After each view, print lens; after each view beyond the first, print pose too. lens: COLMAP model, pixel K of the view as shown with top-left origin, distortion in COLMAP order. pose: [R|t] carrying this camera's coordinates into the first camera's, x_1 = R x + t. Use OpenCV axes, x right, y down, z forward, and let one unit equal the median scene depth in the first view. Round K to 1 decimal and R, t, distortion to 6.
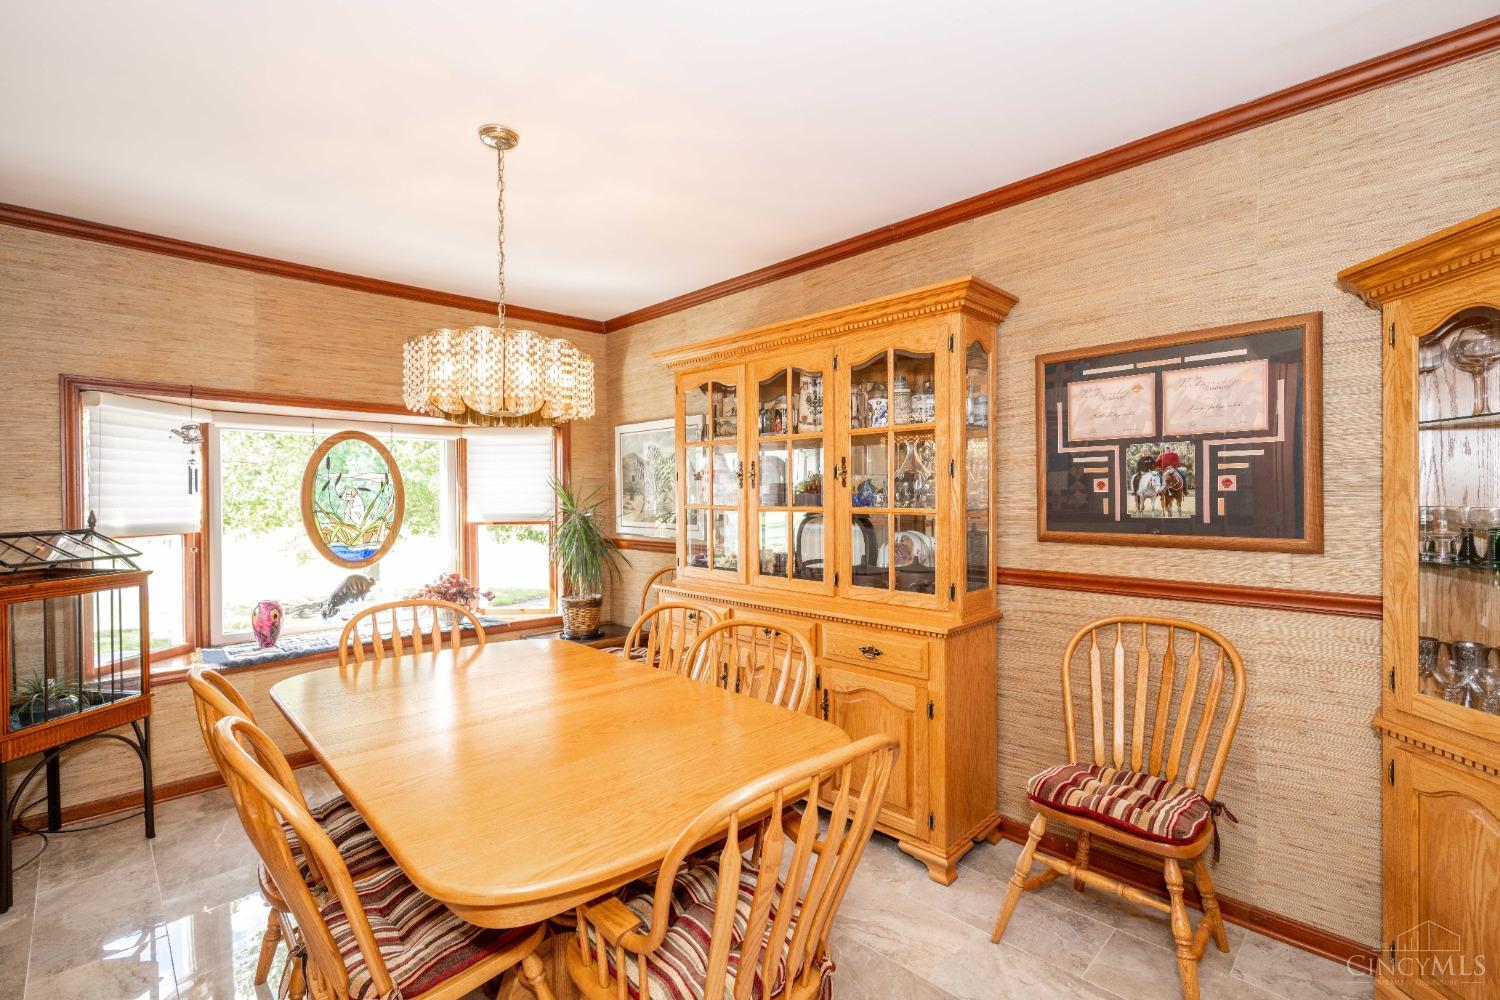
lens RADIAL K [[668.6, 0, 750.0], [0, 668.6, 500.0], [0, 0, 1]] dist [0.000585, -0.000192]
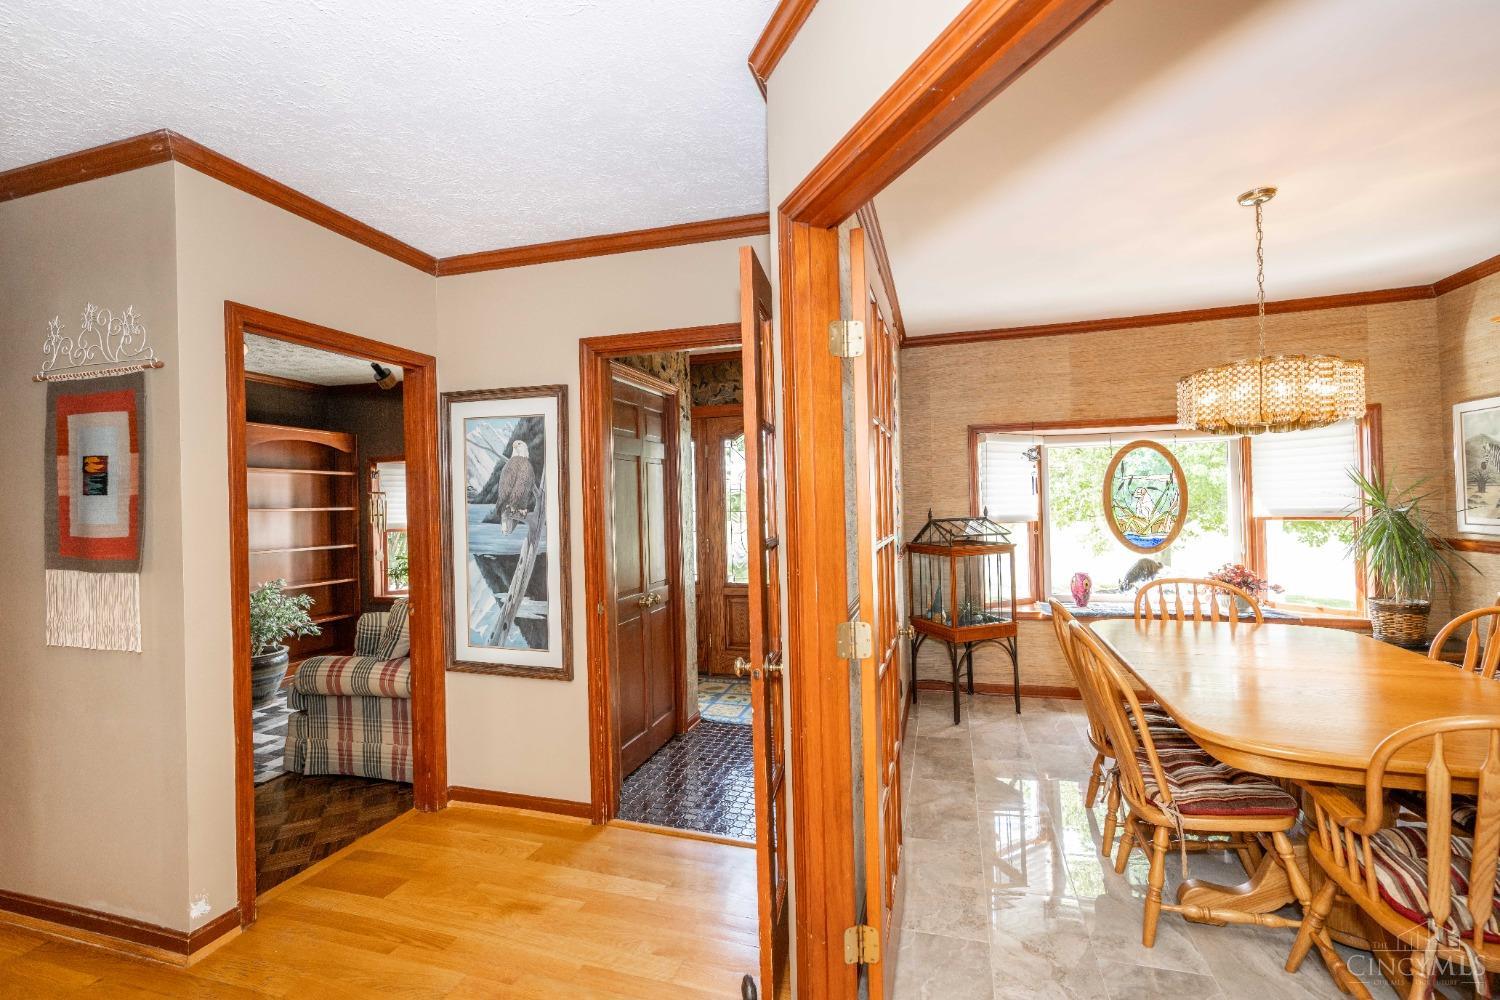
lens RADIAL K [[668.6, 0, 750.0], [0, 668.6, 500.0], [0, 0, 1]] dist [0.000585, -0.000192]
pose [[0.482346, -0.010799, -0.875914, 0.140678], [0.015525, 0.999872, -0.003778, -0.001341], [0.875843, -0.011776, 0.482453, -0.235537]]
